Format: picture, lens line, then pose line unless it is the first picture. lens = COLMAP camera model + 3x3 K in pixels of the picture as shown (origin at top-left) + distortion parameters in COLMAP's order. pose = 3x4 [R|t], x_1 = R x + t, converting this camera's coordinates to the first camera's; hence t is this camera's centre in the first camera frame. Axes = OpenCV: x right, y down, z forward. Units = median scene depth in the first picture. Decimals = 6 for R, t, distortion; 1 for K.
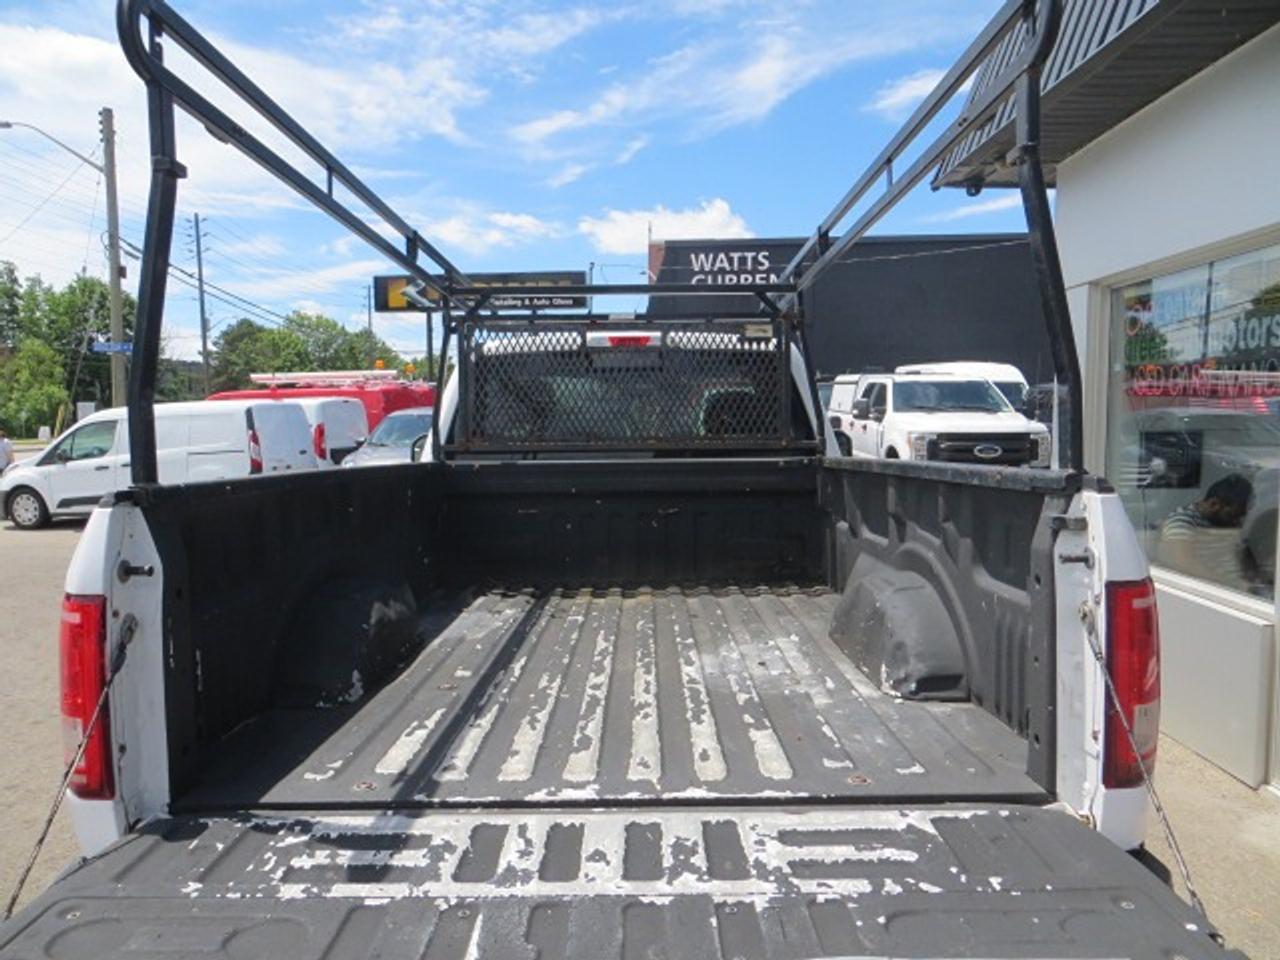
lens RADIAL K [[966.1, 0, 640.0], [0, 966.1, 480.0], [0, 0, 1]] dist [-0.027282, -0.001073]
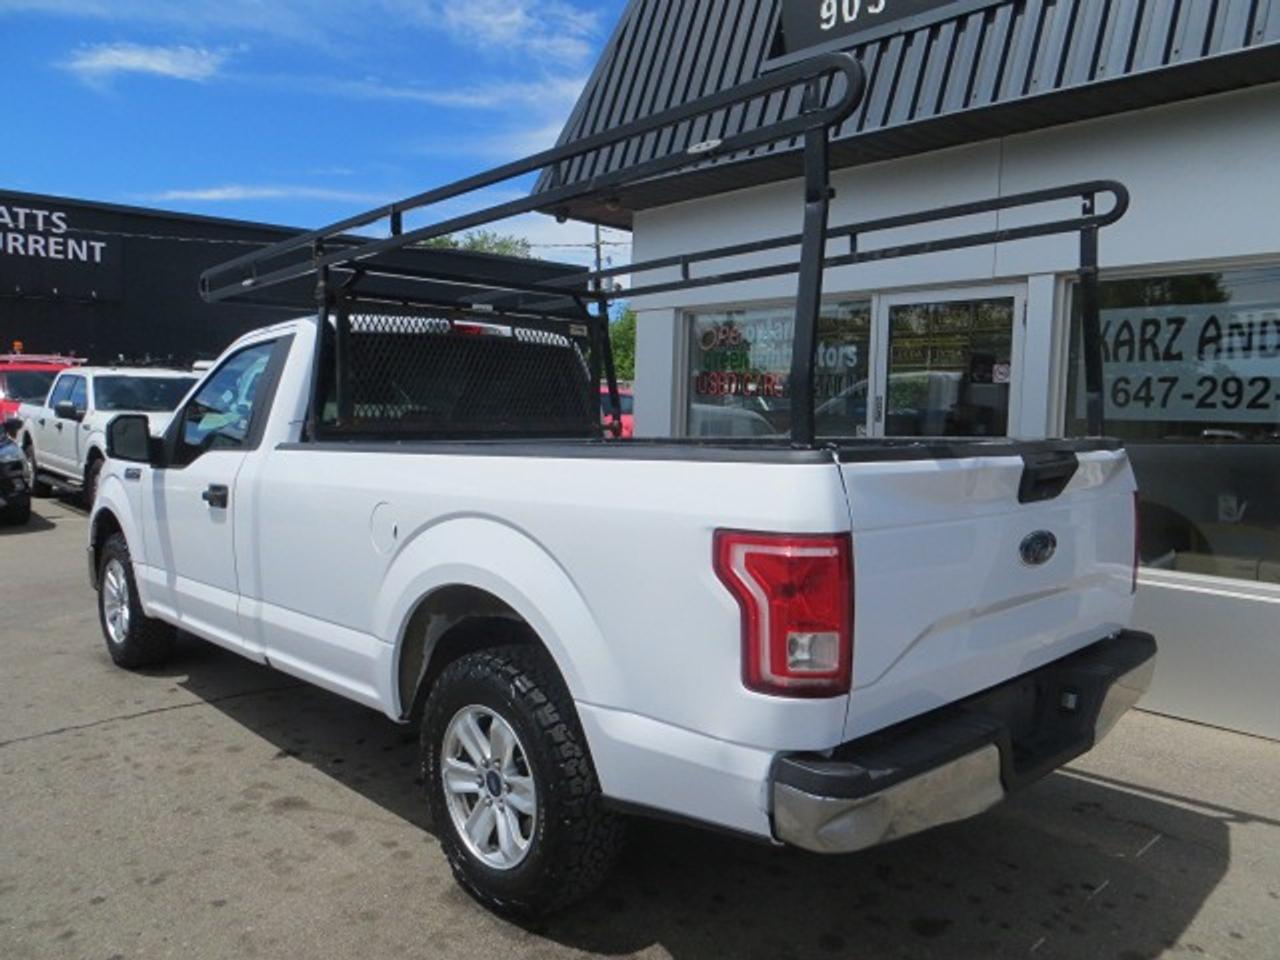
lens RADIAL K [[953.0, 0, 640.0], [0, 953.0, 480.0], [0, 0, 1]] dist [-0.008416, -0.005832]
pose [[0.715450, -0.029453, 0.698043, -0.148160], [0.022707, 0.999563, 0.018901, 0.002021], [-0.698295, 0.002328, 0.715807, 0.026457]]
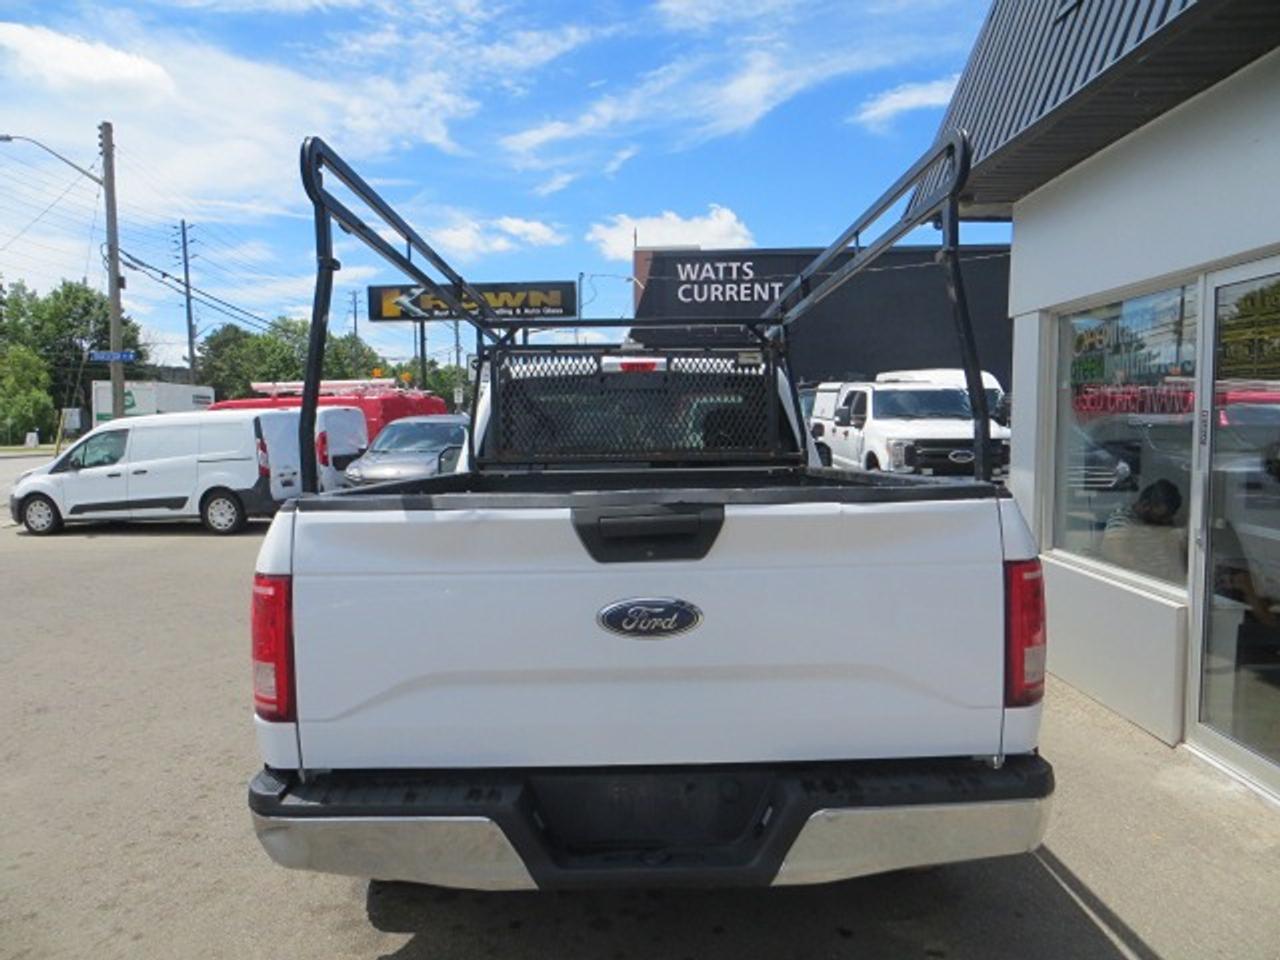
lens RADIAL K [[966.1, 0, 640.0], [0, 966.1, 480.0], [0, 0, 1]] dist [-0.027282, -0.001073]
pose [[0.999863, -0.003974, 0.016076, -0.006650], [0.004036, 0.999985, -0.003828, -0.000903], [-0.016061, 0.003892, 0.999863, -0.036793]]
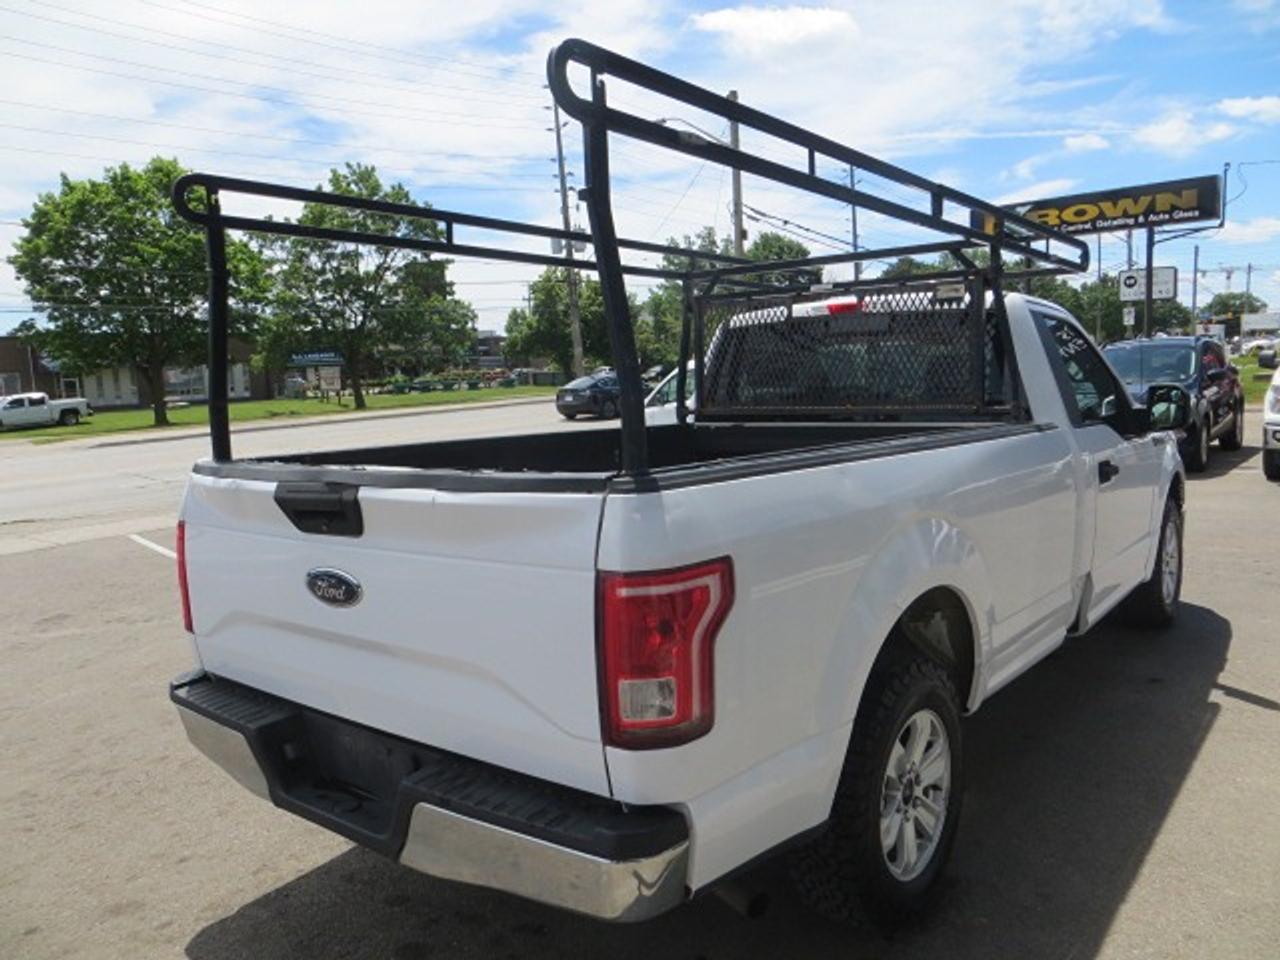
lens RADIAL K [[962.1, 0, 640.0], [0, 962.1, 480.0], [0, 0, 1]] dist [-0.032544, -0.000034]
pose [[0.782780, 0.044430, -0.620710, 0.111856], [-0.000156, 0.997462, 0.071201, -0.007849], [0.622298, -0.055638, 0.780801, 0.011538]]
